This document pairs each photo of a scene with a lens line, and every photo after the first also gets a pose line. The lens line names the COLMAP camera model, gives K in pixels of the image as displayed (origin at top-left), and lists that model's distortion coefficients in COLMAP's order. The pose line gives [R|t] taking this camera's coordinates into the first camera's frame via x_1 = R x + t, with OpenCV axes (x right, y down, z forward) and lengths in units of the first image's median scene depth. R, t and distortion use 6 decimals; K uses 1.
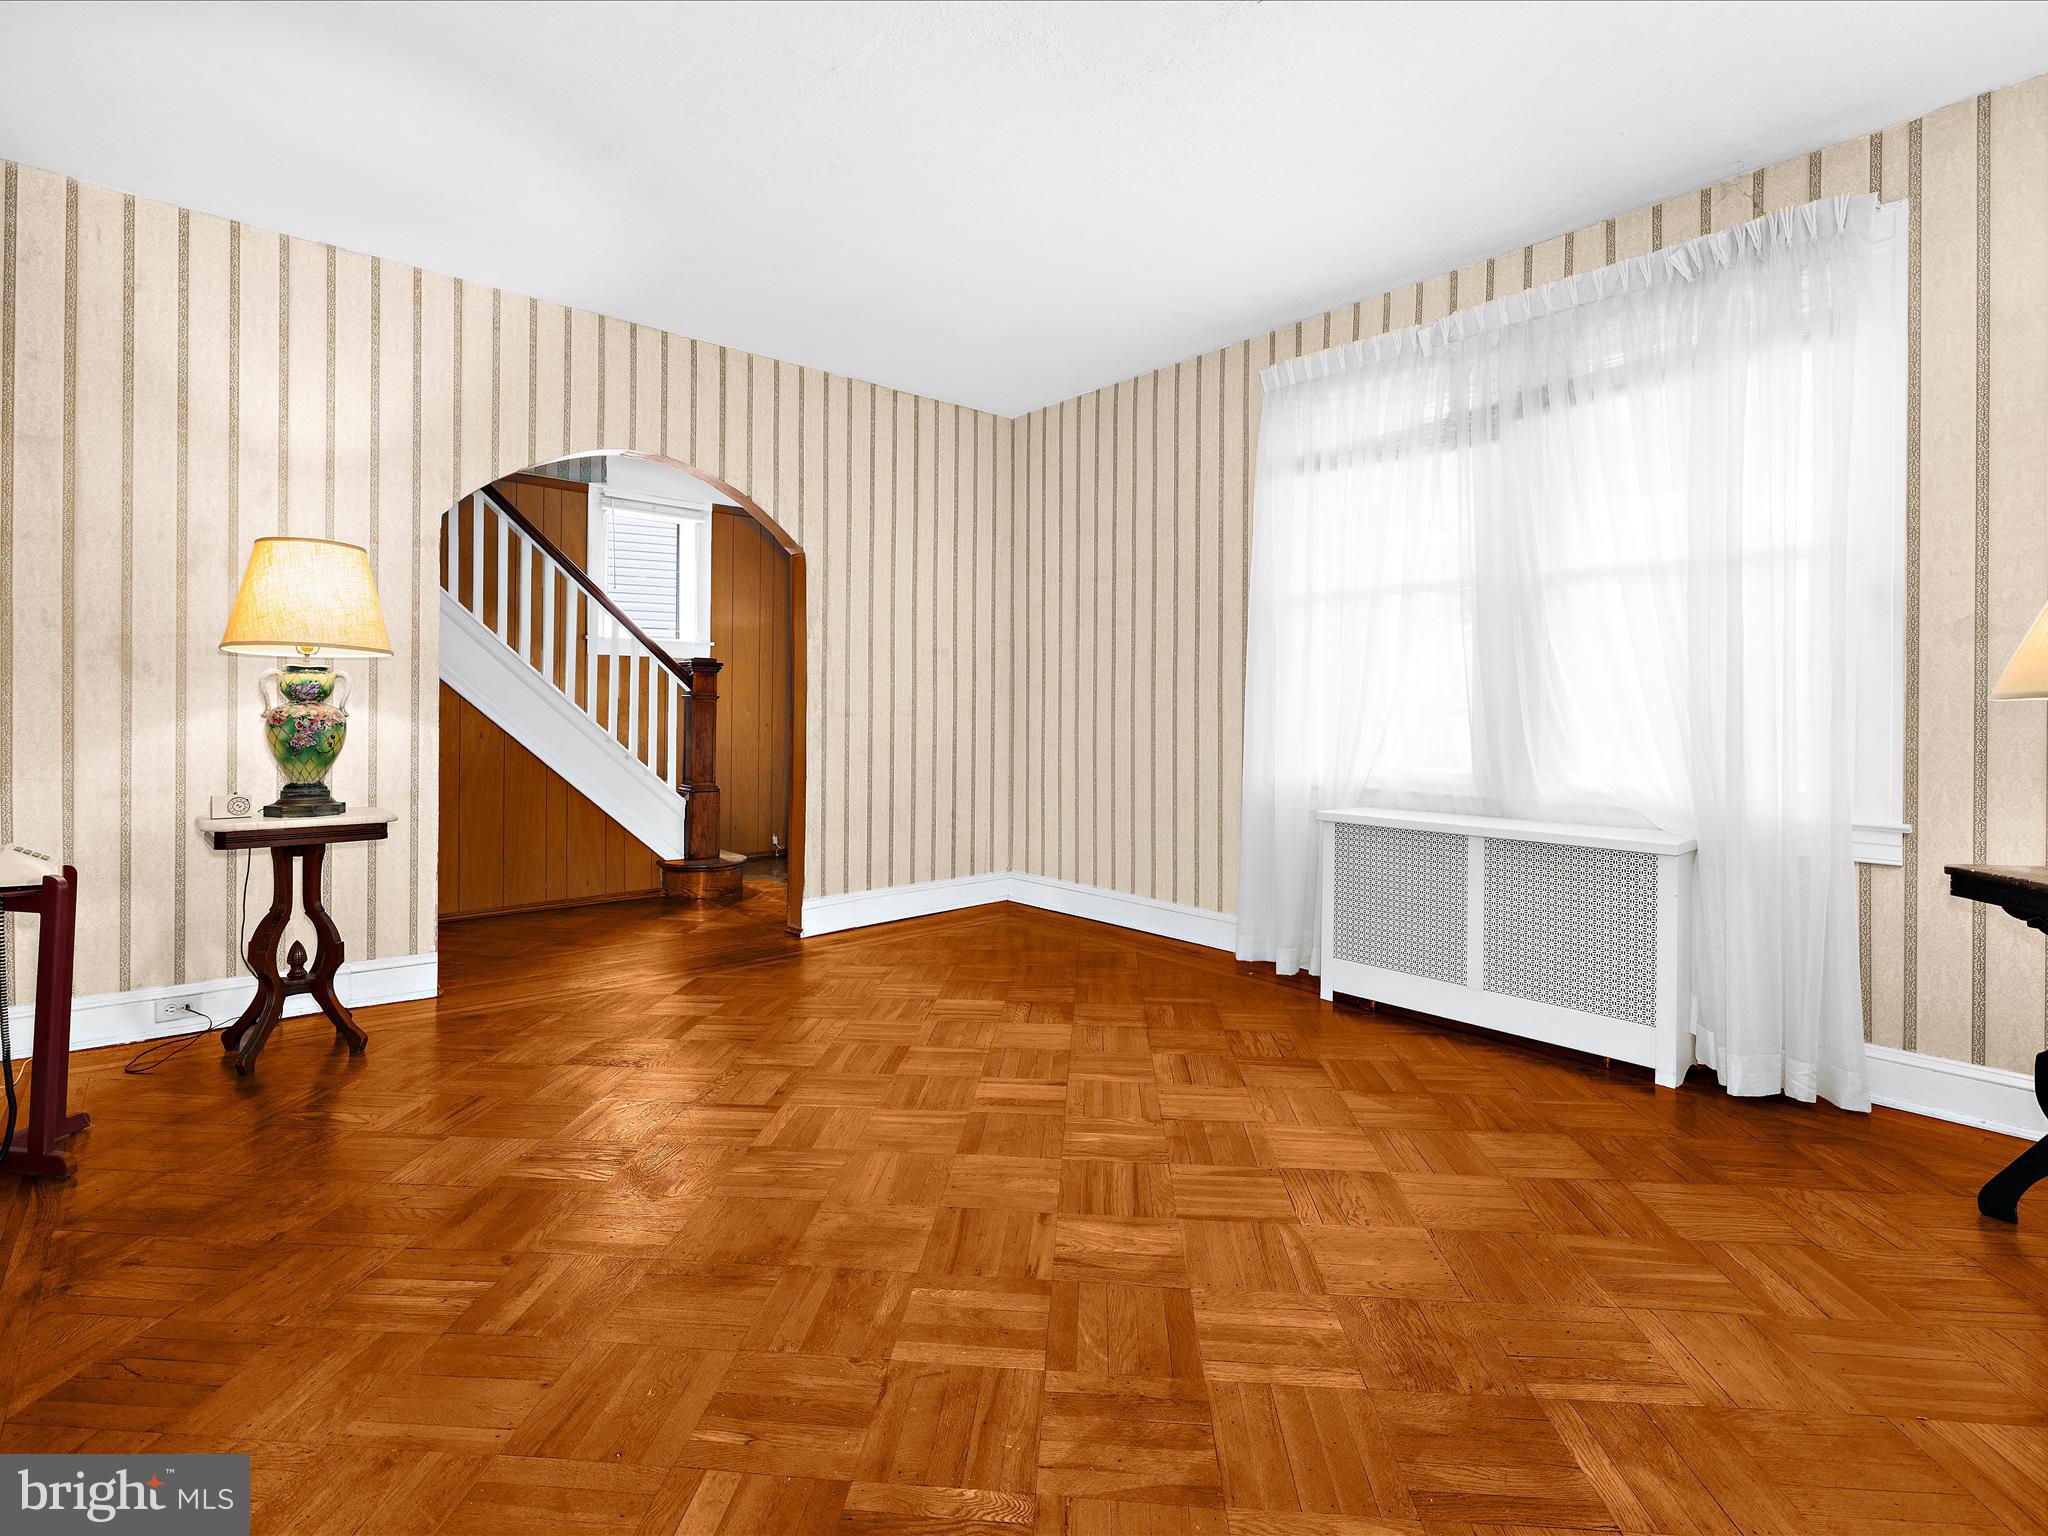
lens RADIAL K [[1222.9, 0, 1016.8], [0, 1222.9, 743.9], [0, 0, 1]] dist [-0.000394, 0.000388]
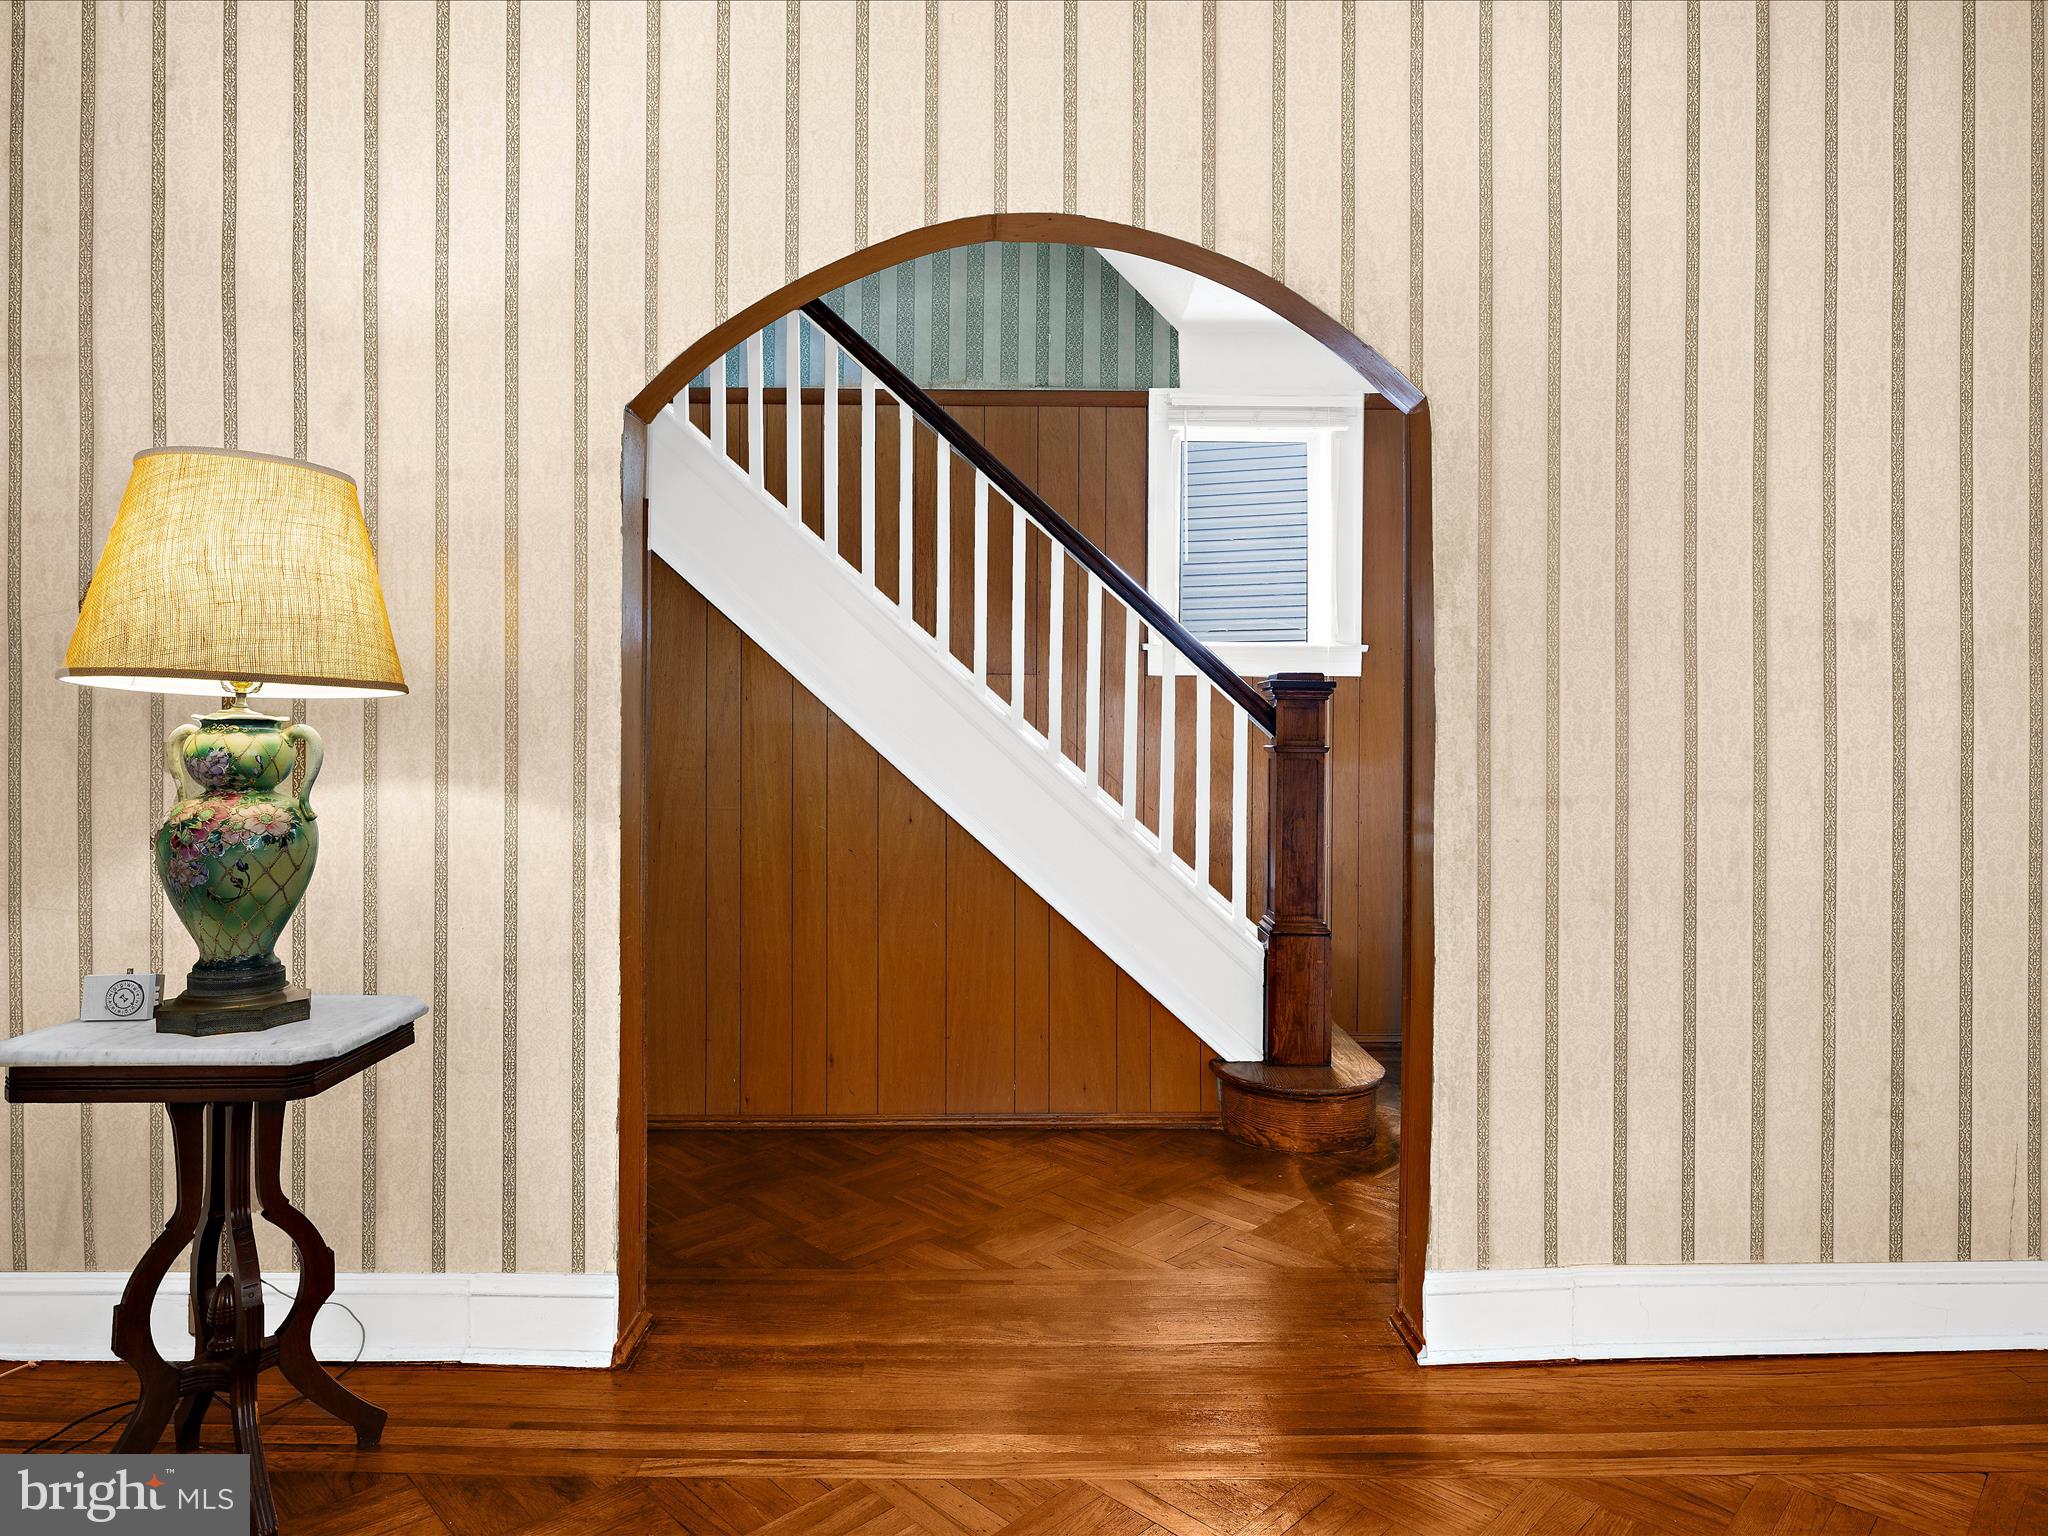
lens RADIAL K [[1222.9, 0, 1016.8], [0, 1222.9, 743.9], [0, 0, 1]] dist [-0.000394, 0.000388]
pose [[0.767745, -0.006208, -0.640725, -0.024954], [-0.007909, 0.999785, -0.019164, -0.040003], [0.640707, 0.019780, 0.767531, 0.714389]]
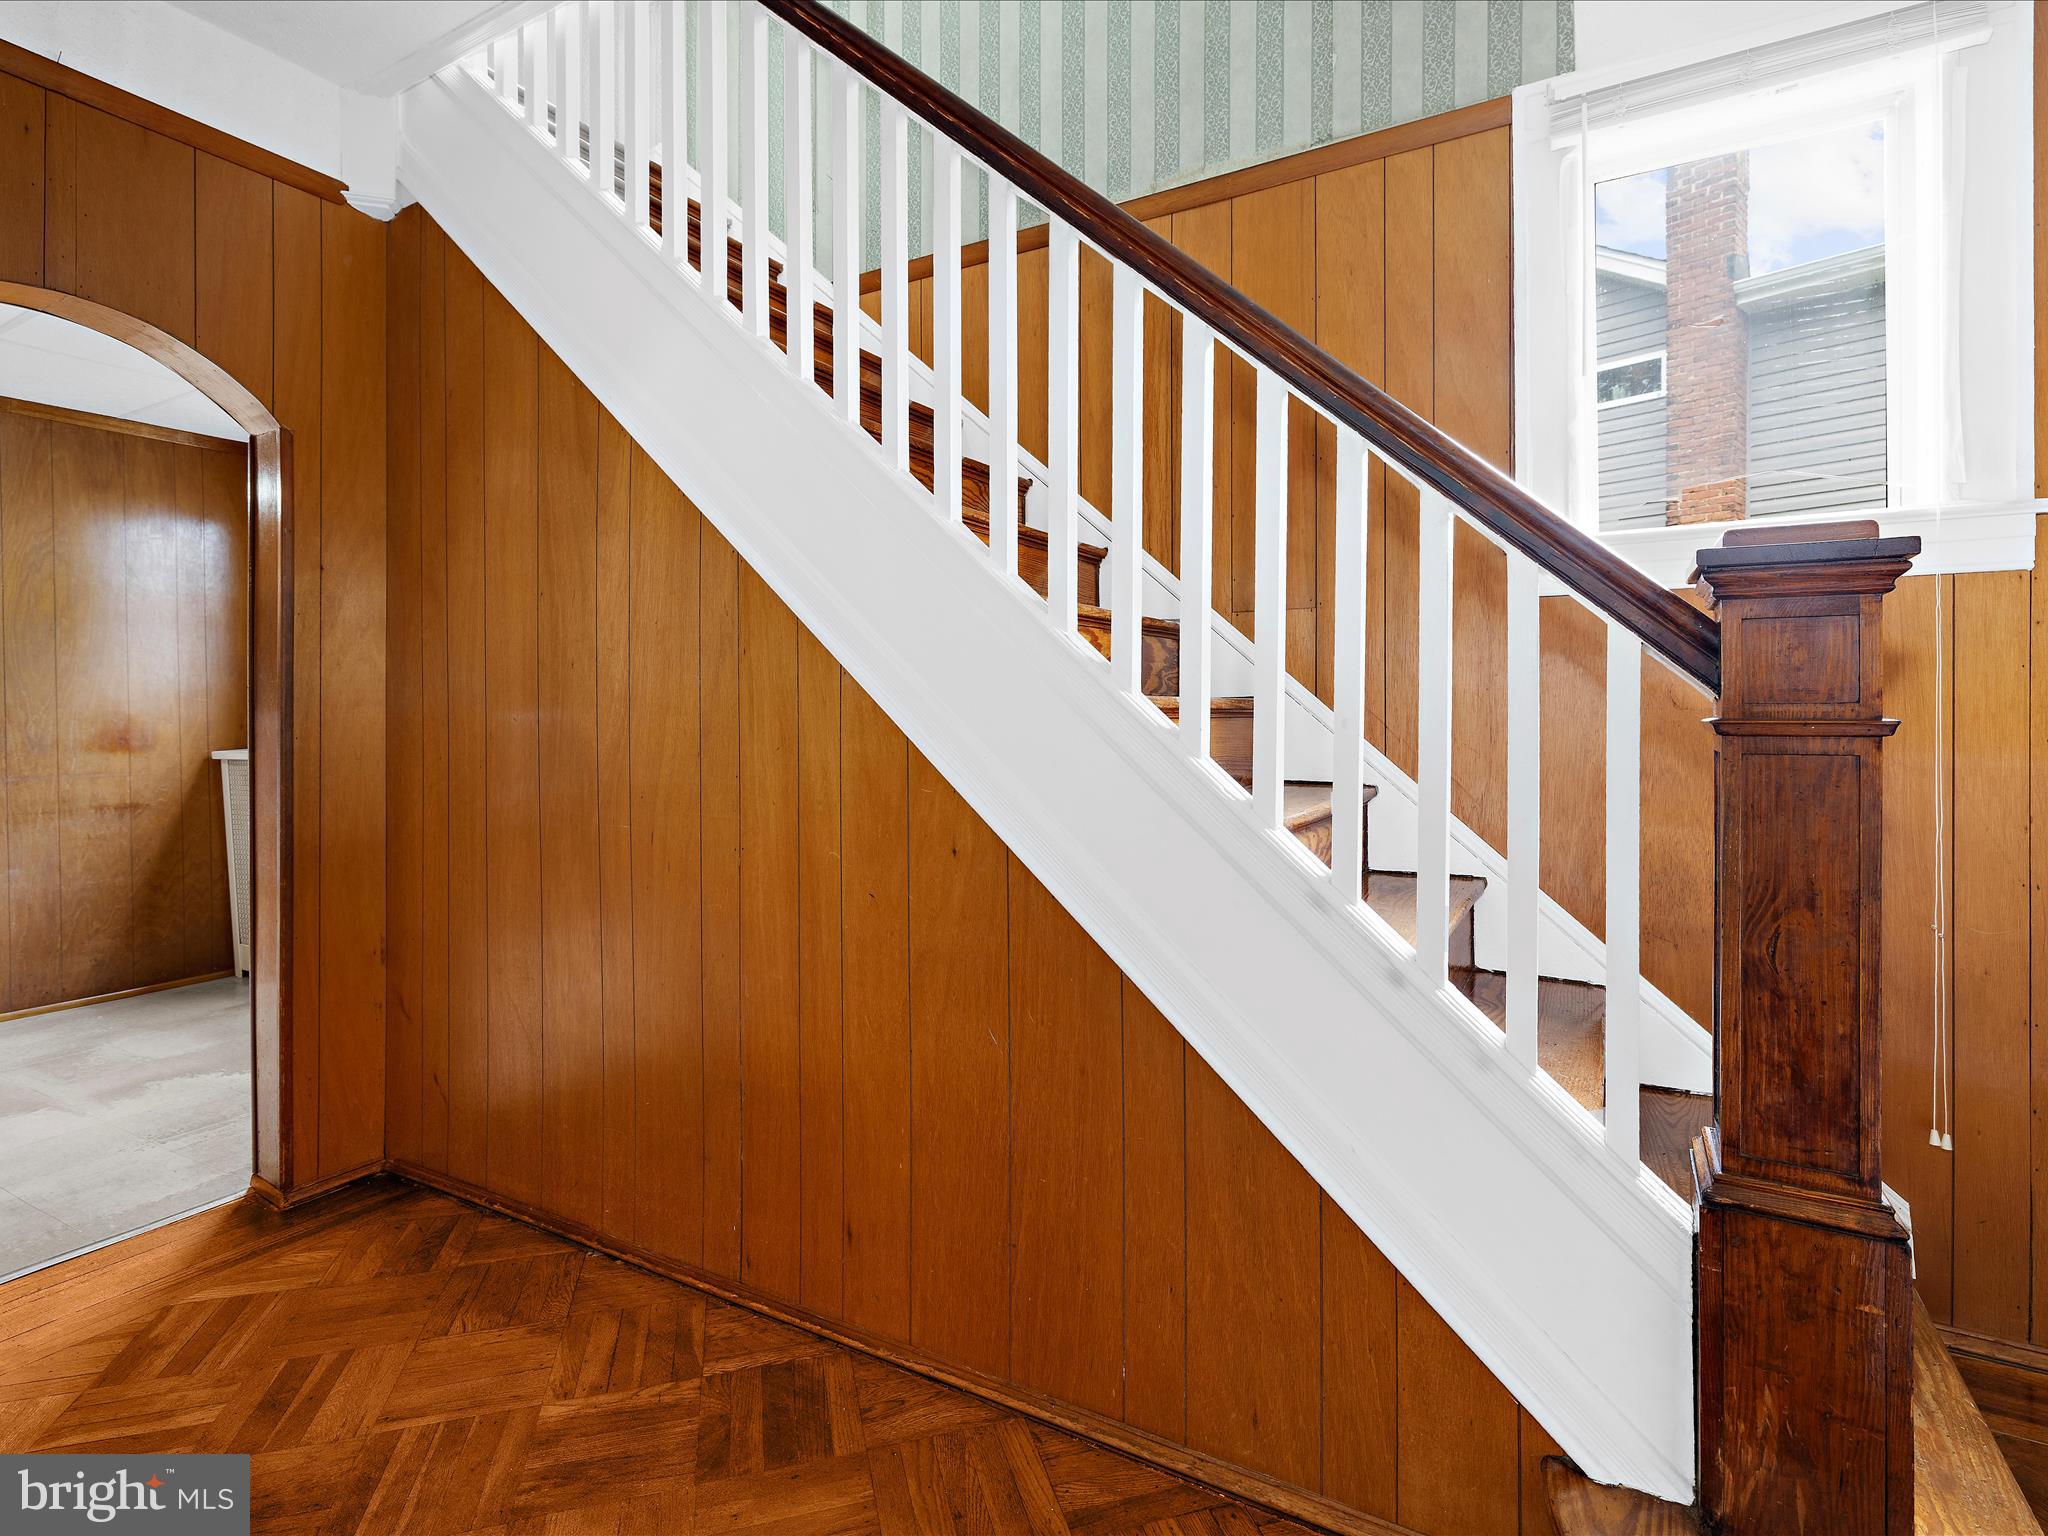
lens RADIAL K [[1001.5, 0, 1023.7], [0, 1001.5, 719.2], [0, 0, 1]] dist [-0.000929, -0.000087]
pose [[0.338699, -0.013556, -0.940797, -0.195101], [-0.012865, 0.999736, -0.019037, -0.046710], [0.940807, 0.018551, 0.338436, 1.108571]]
